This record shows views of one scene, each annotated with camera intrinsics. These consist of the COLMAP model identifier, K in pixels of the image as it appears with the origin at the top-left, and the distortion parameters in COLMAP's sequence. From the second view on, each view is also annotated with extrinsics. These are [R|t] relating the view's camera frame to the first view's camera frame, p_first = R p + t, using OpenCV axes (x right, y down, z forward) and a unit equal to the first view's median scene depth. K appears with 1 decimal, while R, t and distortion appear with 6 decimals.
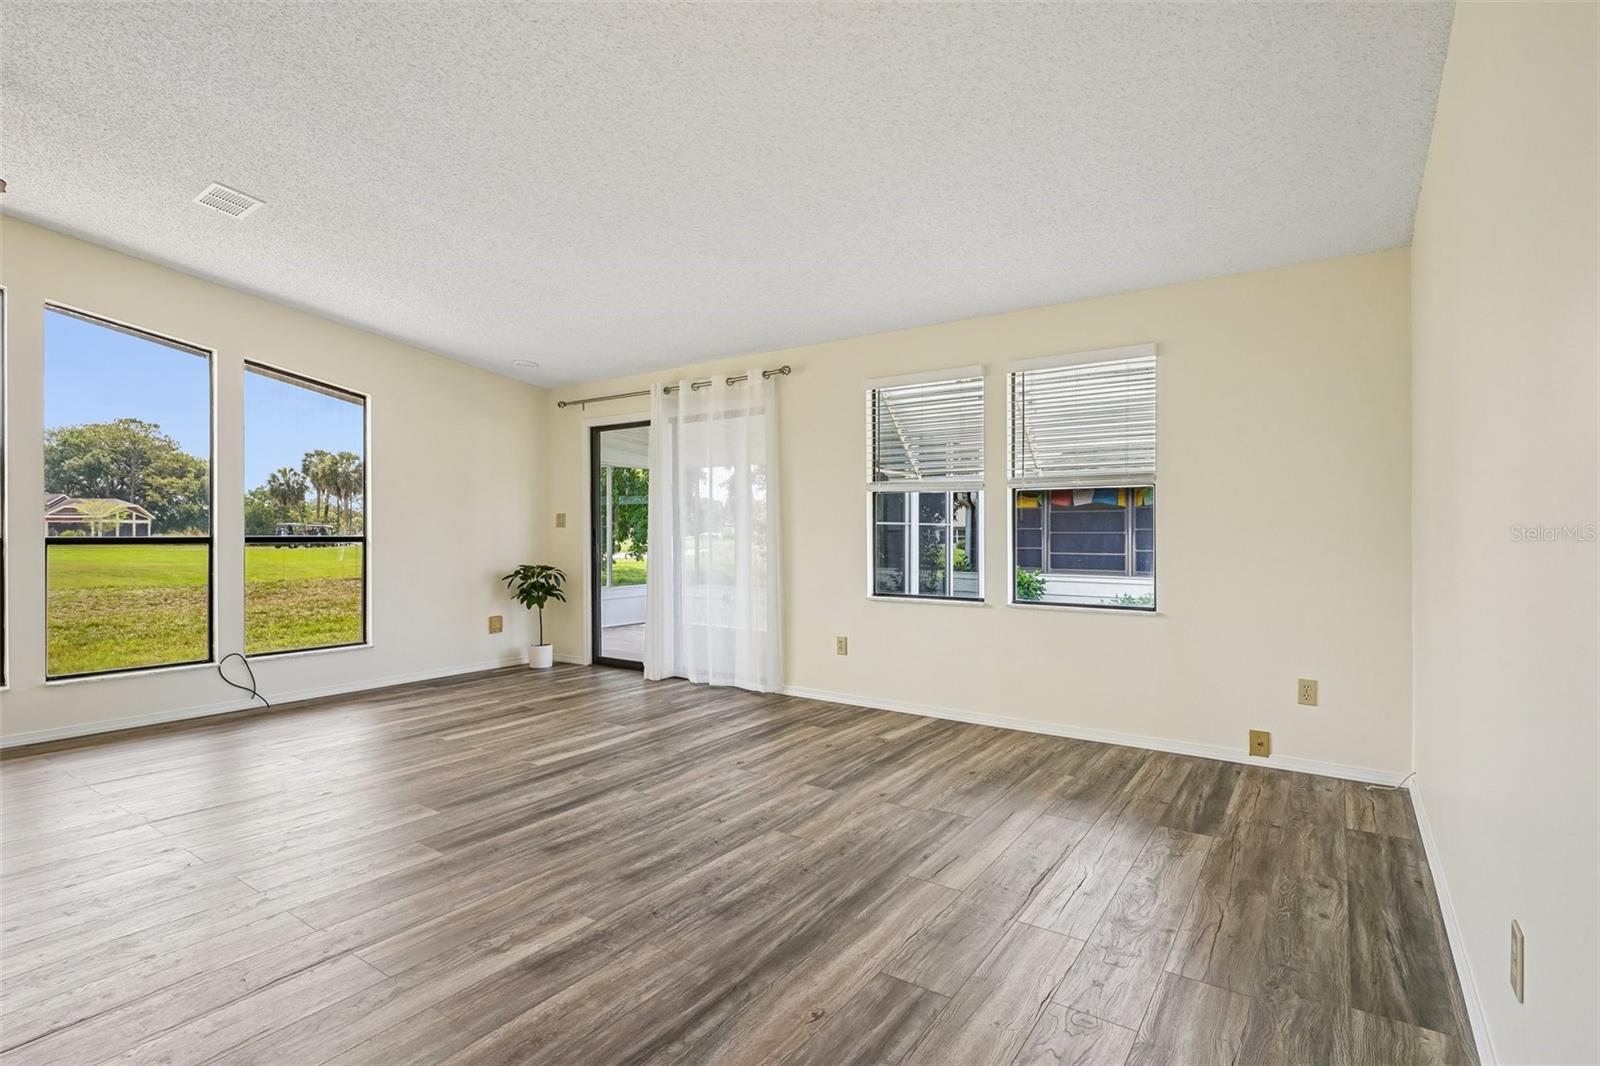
lens RADIAL K [[769.8, 0, 798.6], [0, 769.8, 531.9], [0, 0, 1]] dist [0.003274, -0.002853]
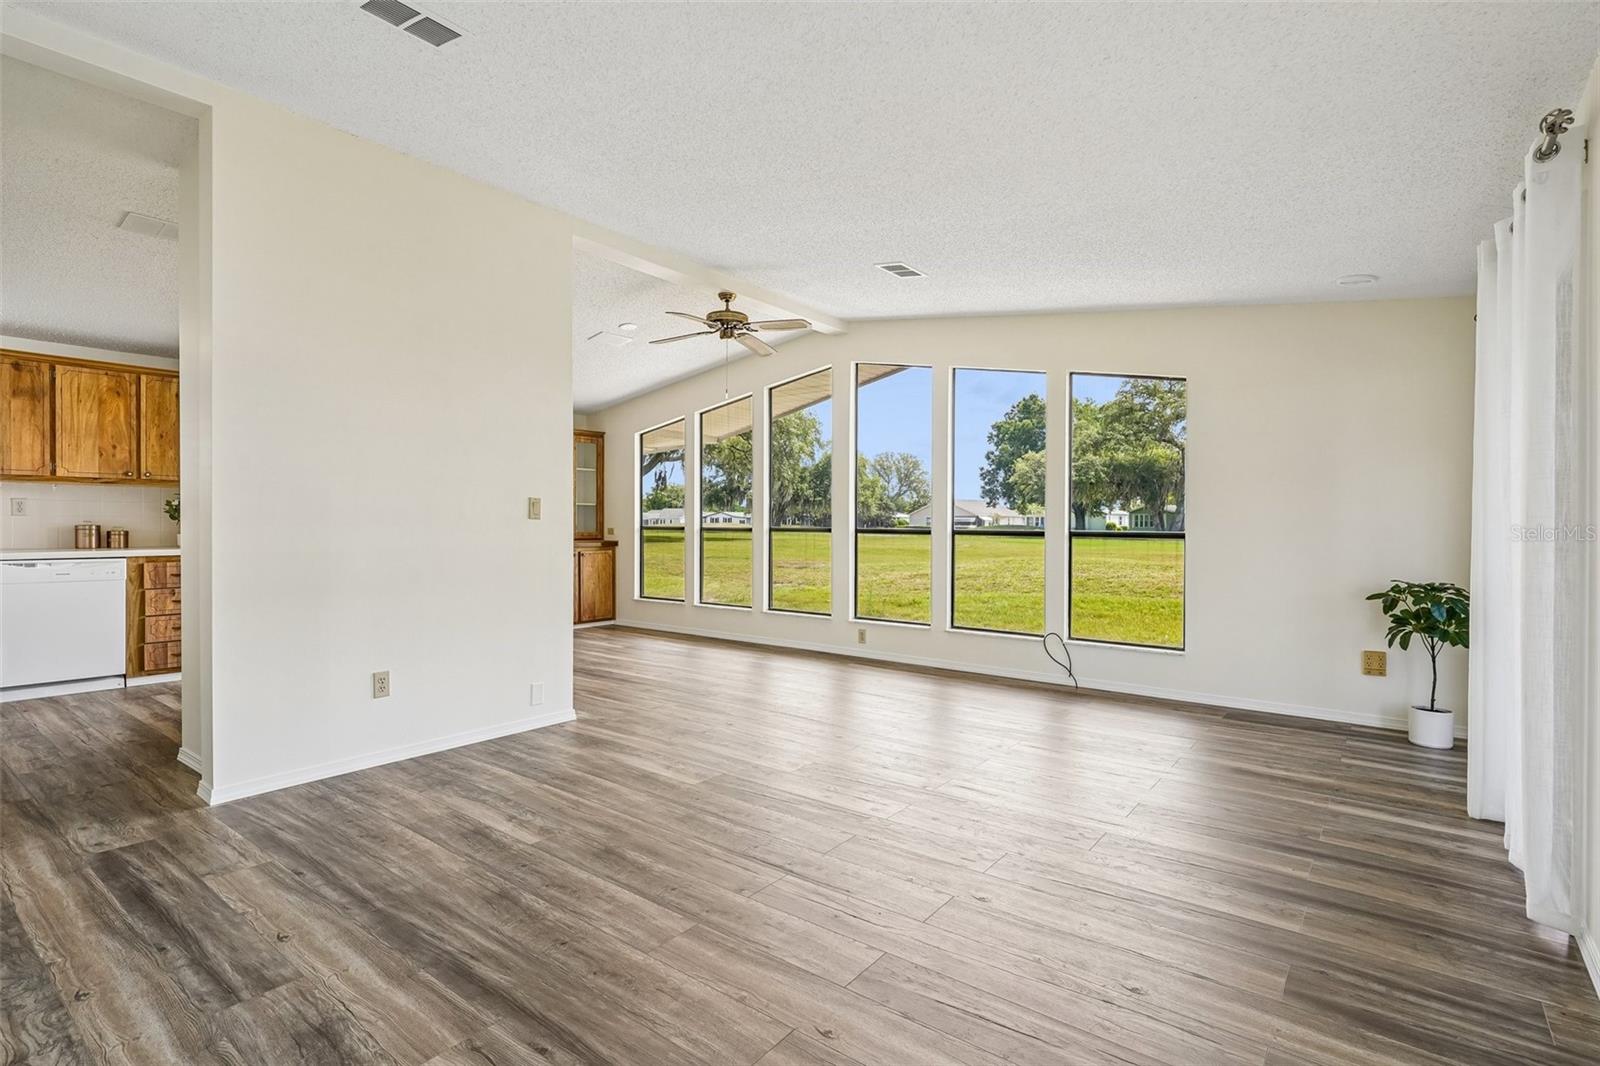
lens RADIAL K [[769.8, 0, 798.6], [0, 769.8, 531.9], [0, 0, 1]] dist [0.003274, -0.002853]
pose [[-0.053267, 0.010130, -0.998529, 0.576357], [-0.006429, 0.999924, 0.010488, -0.002246], [0.998560, 0.006978, -0.053198, 0.927829]]
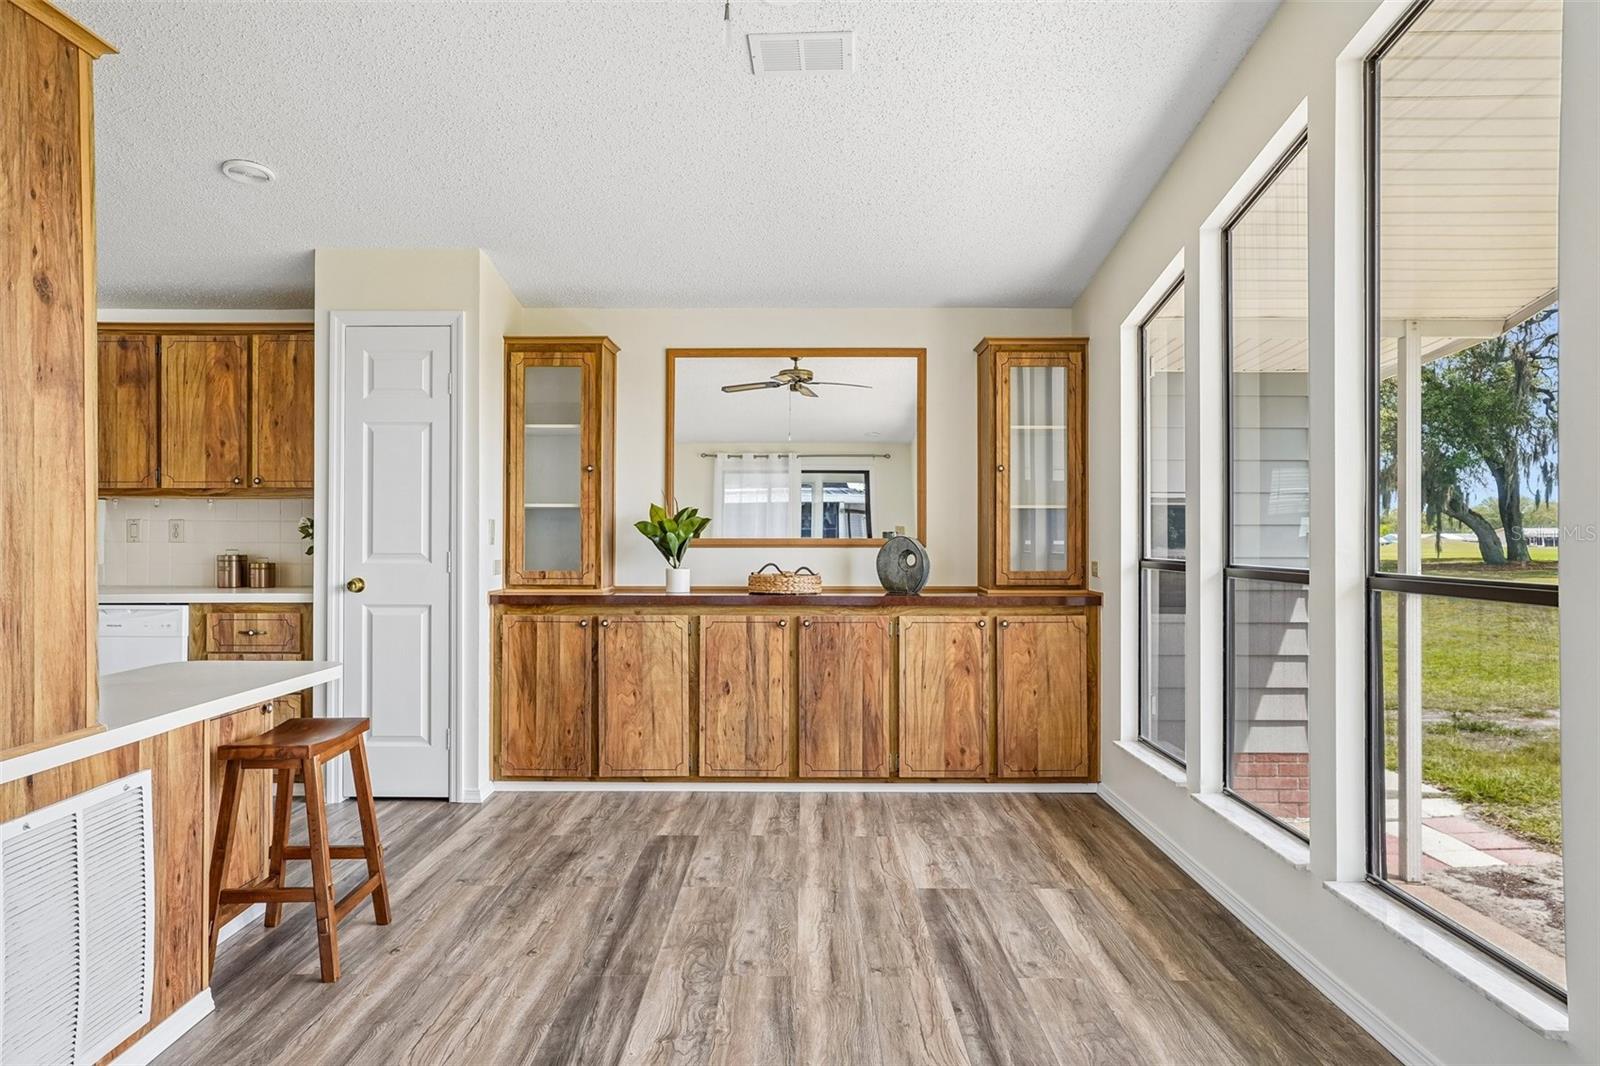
lens RADIAL K [[1047.3, 0, 800.0], [0, 1047.3, 533.0], [0, 0, 1]] dist [-0.034727, 0.062521]
pose [[-0.823341, -0.002519, -0.567541, -0.699648], [-0.001245, 0.999996, -0.002633, -0.018992], [0.567545, -0.001461, -0.823341, 1.125266]]
